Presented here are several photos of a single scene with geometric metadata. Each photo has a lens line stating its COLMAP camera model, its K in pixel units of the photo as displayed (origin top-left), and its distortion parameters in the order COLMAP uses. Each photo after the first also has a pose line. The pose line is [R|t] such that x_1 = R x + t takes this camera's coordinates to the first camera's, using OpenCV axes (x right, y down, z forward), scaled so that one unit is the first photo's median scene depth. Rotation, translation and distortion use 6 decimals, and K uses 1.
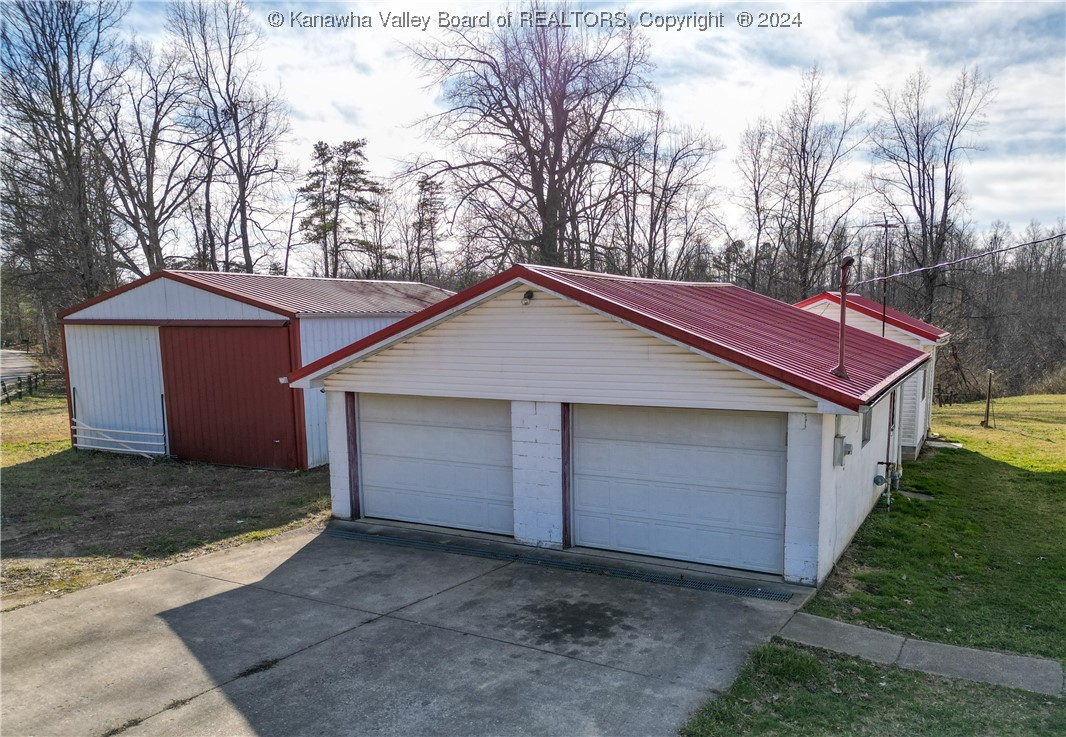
lens RADIAL K [[799.4, 0, 582.8], [0, 799.4, 436.0], [0, 0, 1]] dist [0.046761, -0.035266]
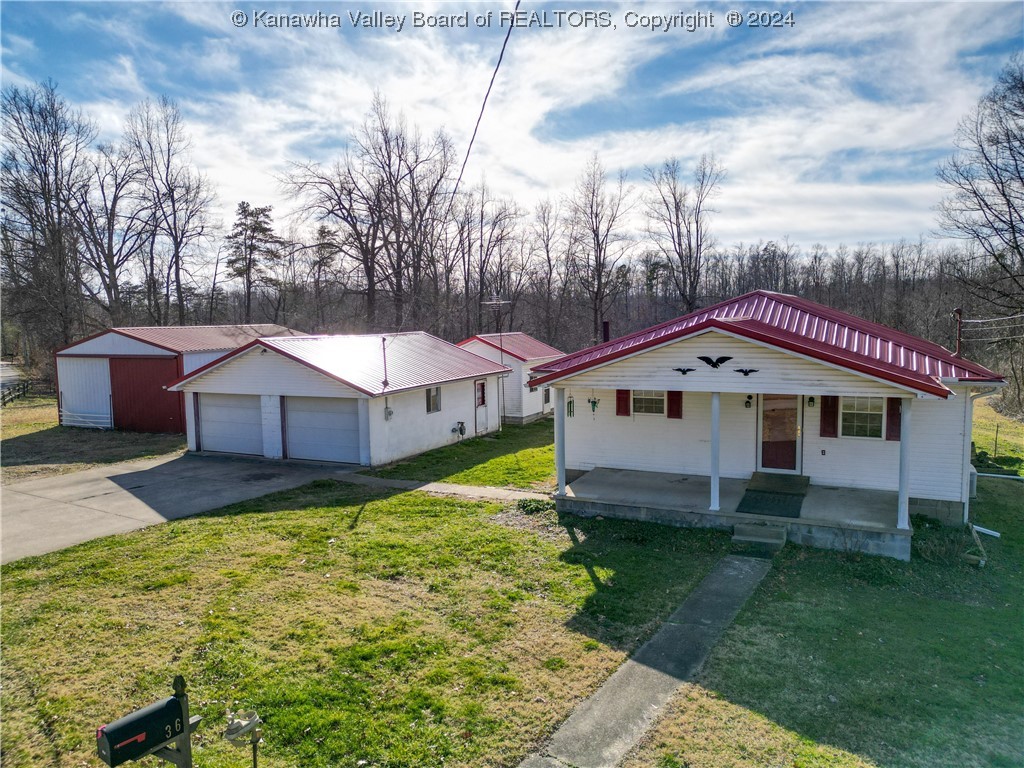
lens RADIAL K [[709.4, 0, 512.0], [0, 709.4, 384.0], [0, 0, 1]] dist [0.092671, -0.097499]
pose [[0.999782, -0.011585, 0.017358, 0.168807], [0.012610, 0.998109, -0.060156, 0.016158], [-0.016629, 0.060362, 0.998038, -0.304953]]
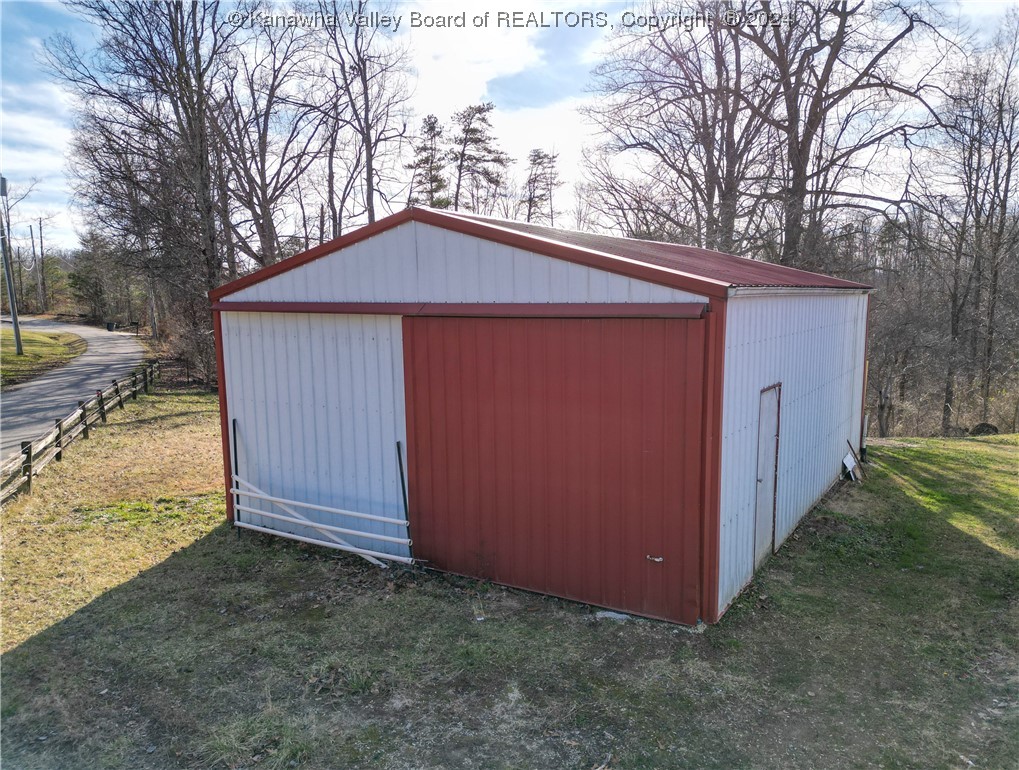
lens RADIAL K [[756.0, 0, 543.3], [0, 756.0, 405.7], [0, 0, 1]] dist [0.053754, -0.005471]
pose [[0.994069, 0.015203, -0.107687, -0.170677], [-0.016134, 0.999840, -0.007781, -0.033743], [0.107552, 0.009473, 0.994154, 0.234134]]
